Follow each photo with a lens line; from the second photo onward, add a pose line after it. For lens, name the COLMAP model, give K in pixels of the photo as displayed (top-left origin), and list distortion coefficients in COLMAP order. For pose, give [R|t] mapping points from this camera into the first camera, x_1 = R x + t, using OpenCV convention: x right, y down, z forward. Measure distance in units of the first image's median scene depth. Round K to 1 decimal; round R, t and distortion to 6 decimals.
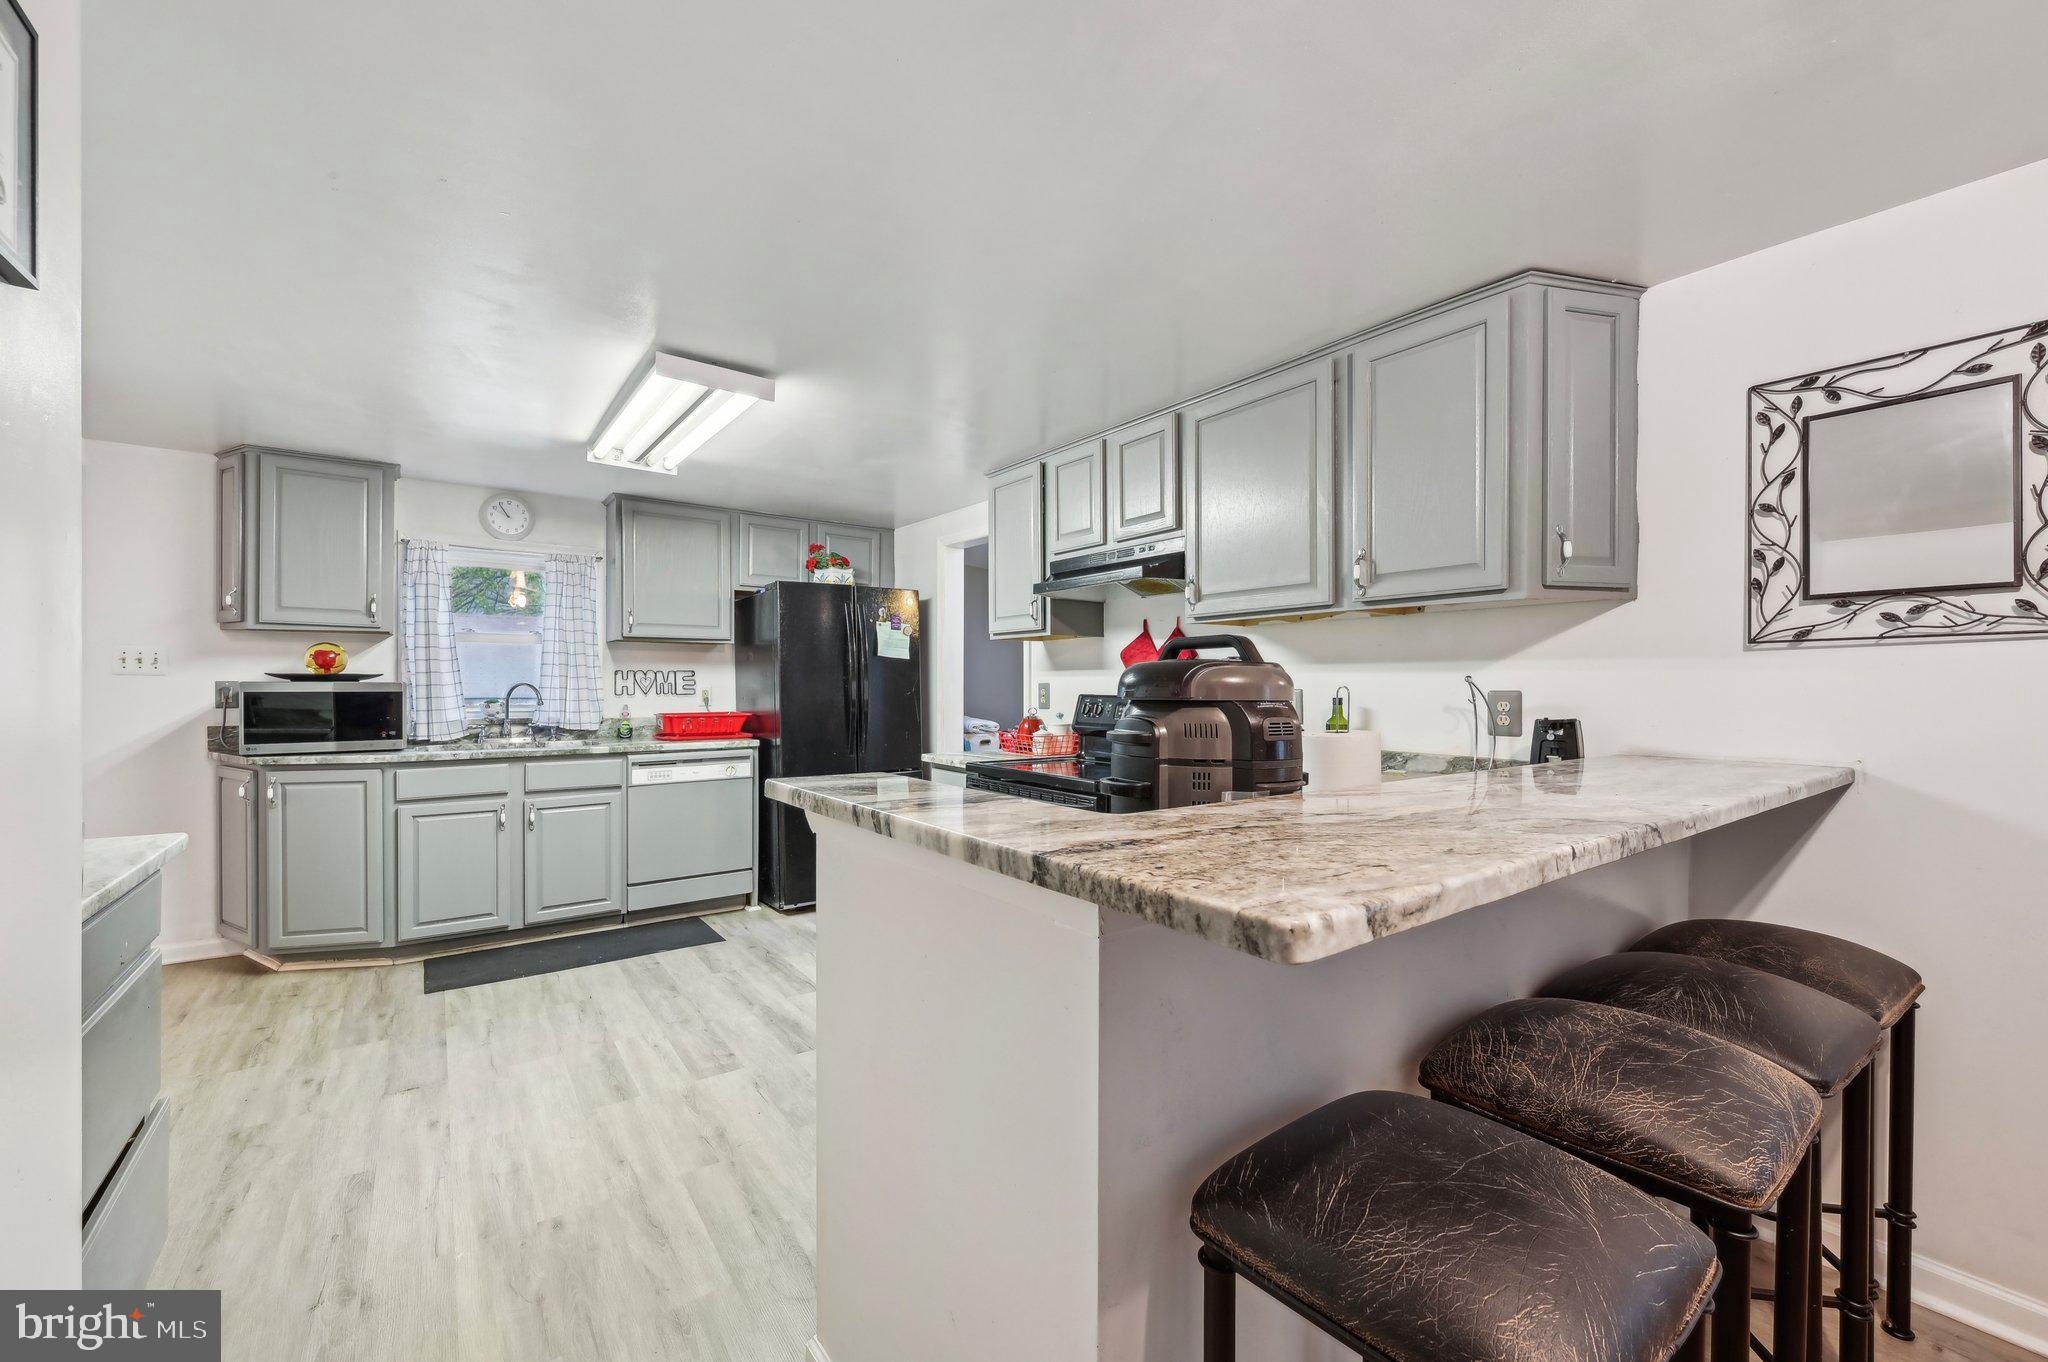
lens RADIAL K [[819.5, 0, 1028.1], [0, 819.5, 687.3], [0, 0, 1]] dist [0.000700, 0.000069]
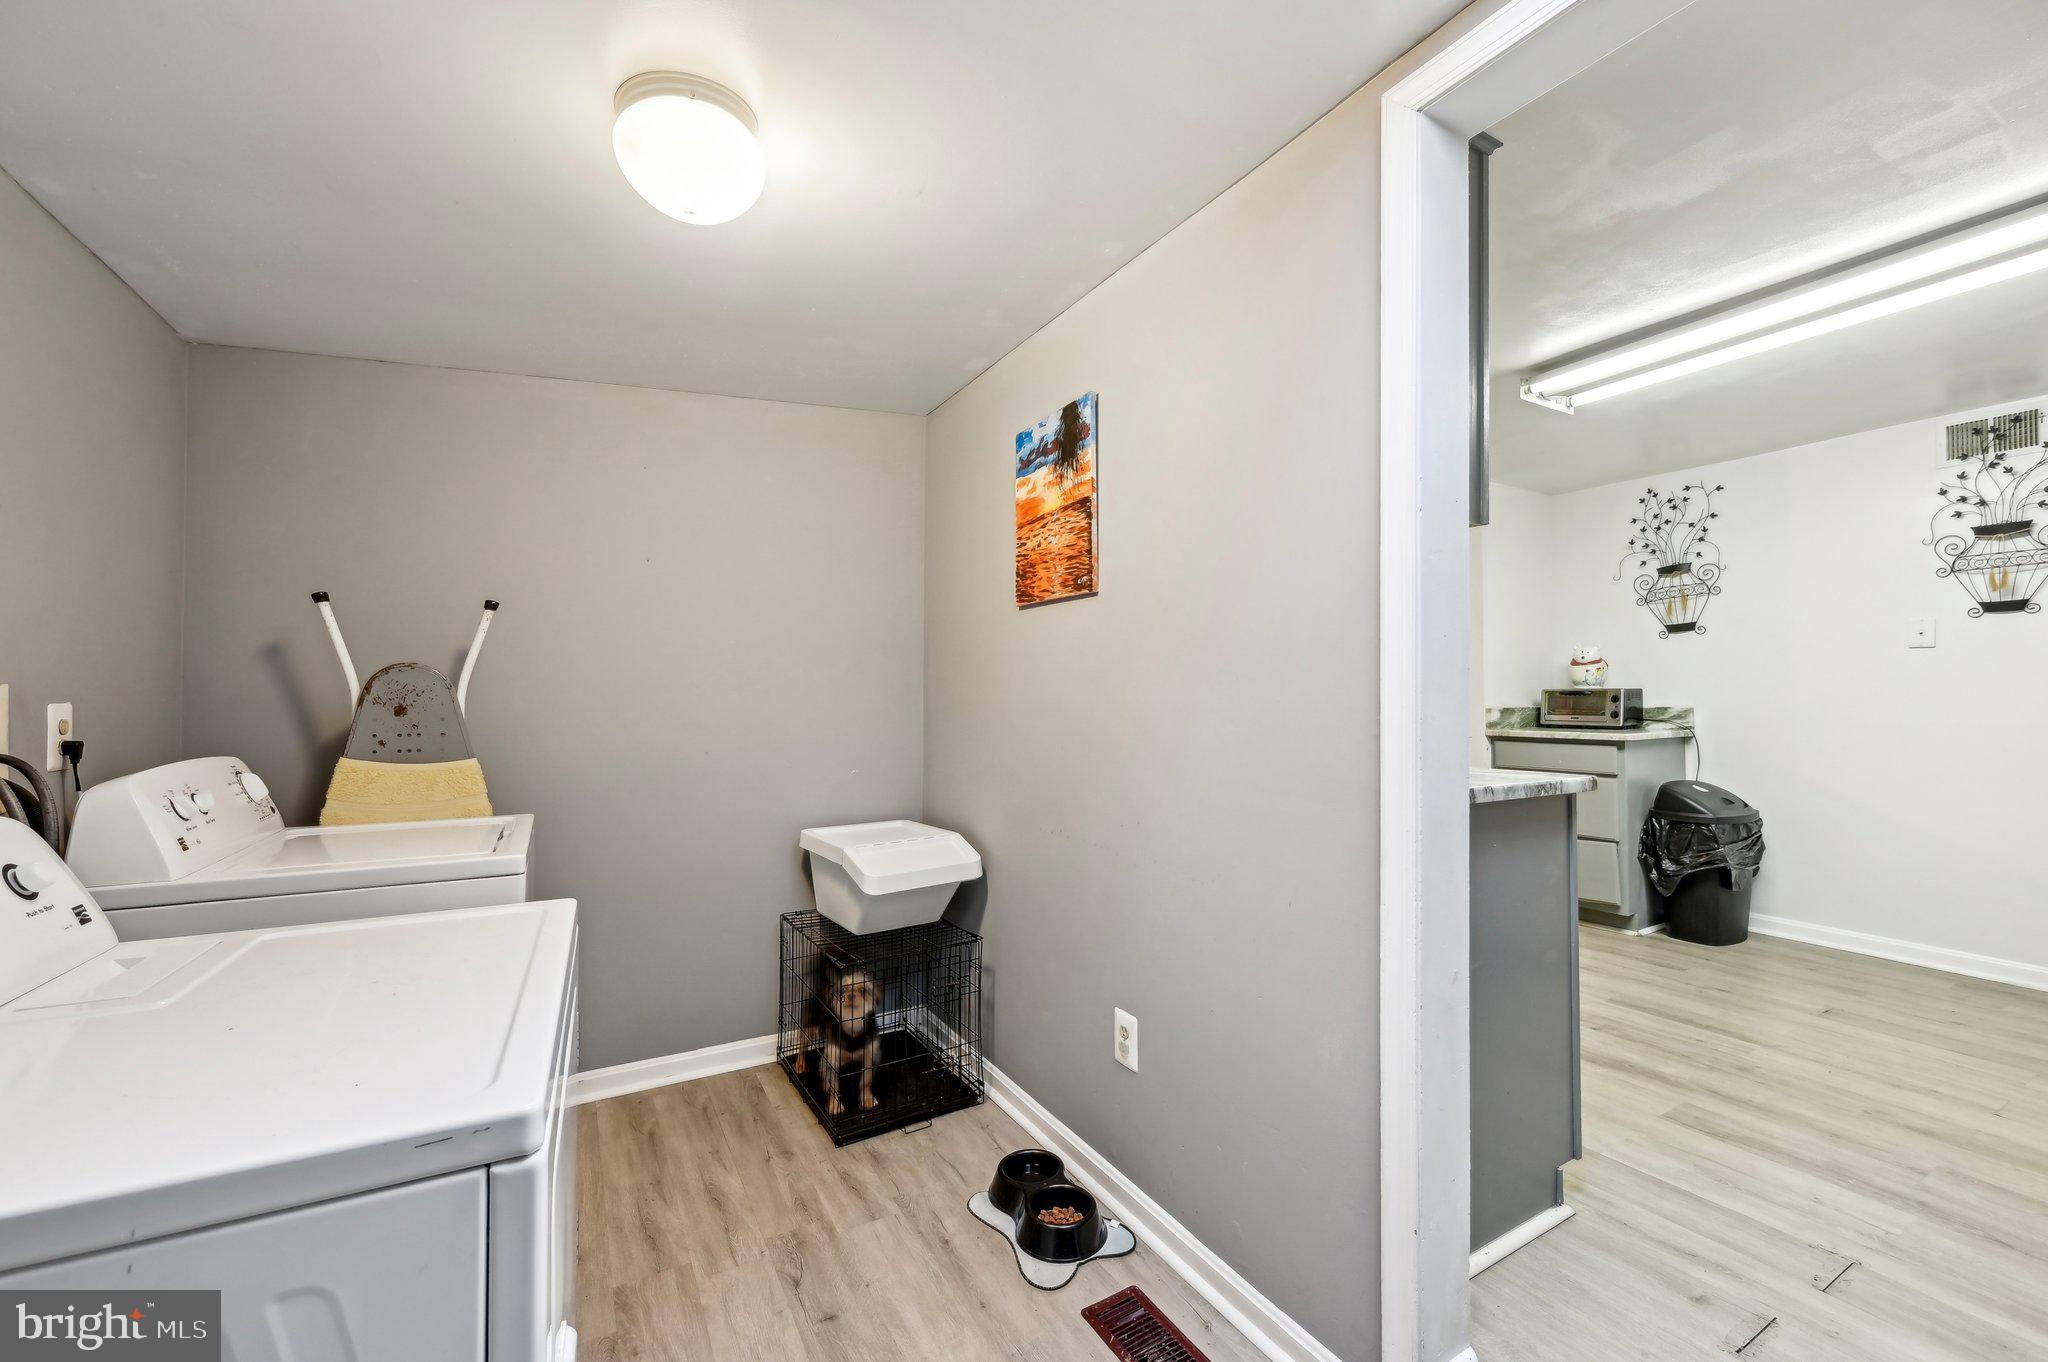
lens RADIAL K [[815.2, 0, 1035.5], [0, 815.2, 679.3], [0, 0, 1]] dist [0.000019, -0.000152]
pose [[-0.994524, -0.002344, 0.104478, 0.161116], [-0.004147, 0.999846, -0.017044, 0.034177], [-0.104422, -0.017384, -0.994381, 1.579489]]
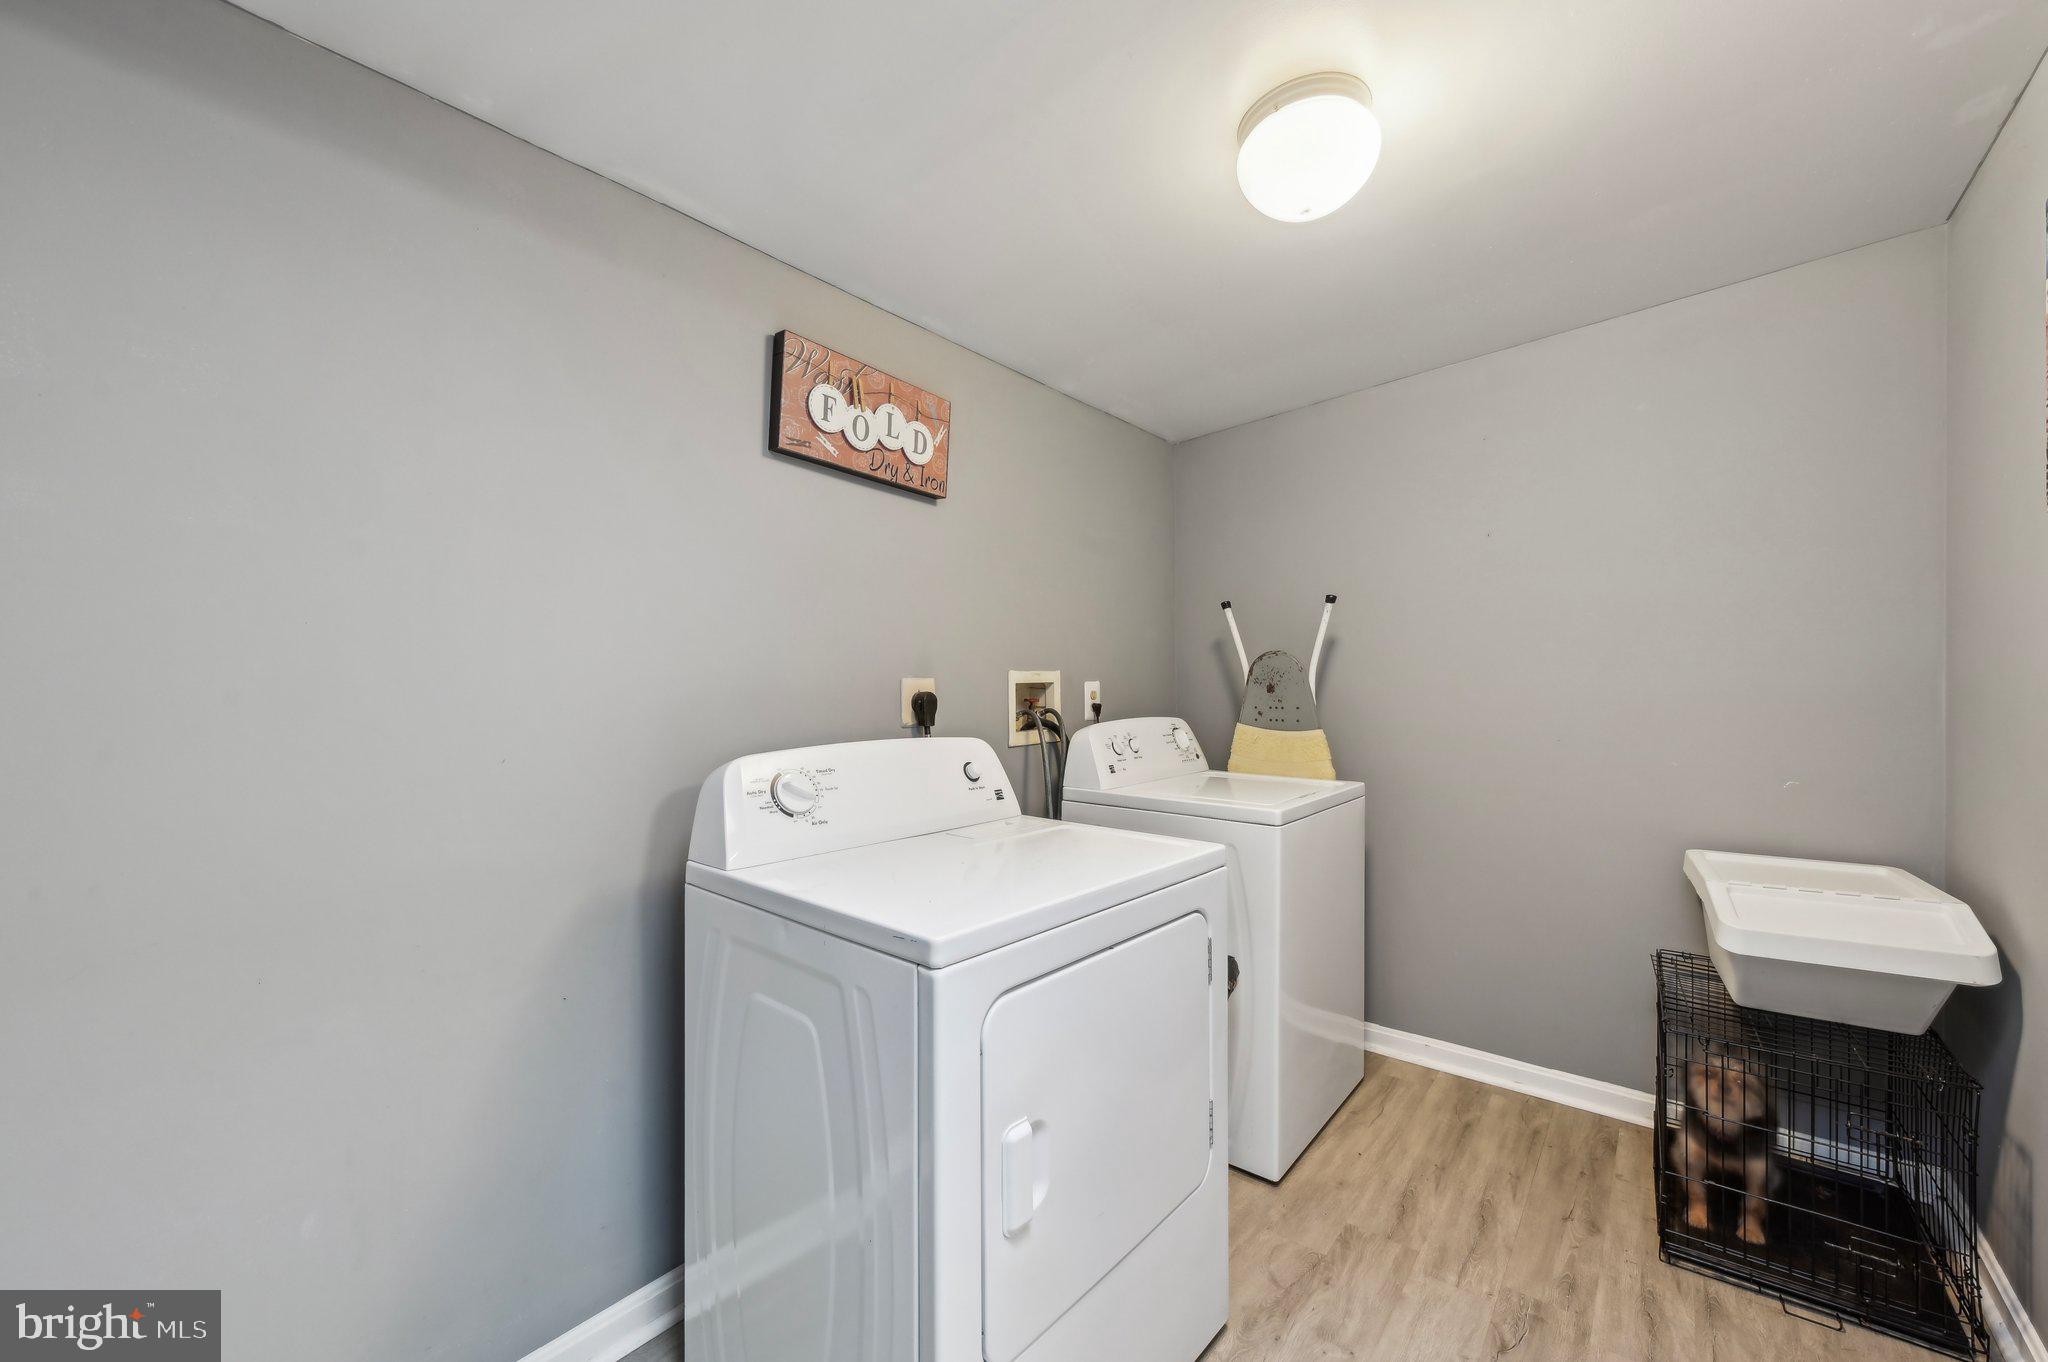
lens RADIAL K [[815.2, 0, 1035.5], [0, 815.2, 679.3], [0, 0, 1]] dist [0.000019, -0.000152]
pose [[-0.271922, -0.005185, 0.962305, 0.031945], [0.001699, 0.999981, 0.005868, 0.035280], [-0.962318, 0.003231, -0.271908, 1.469214]]
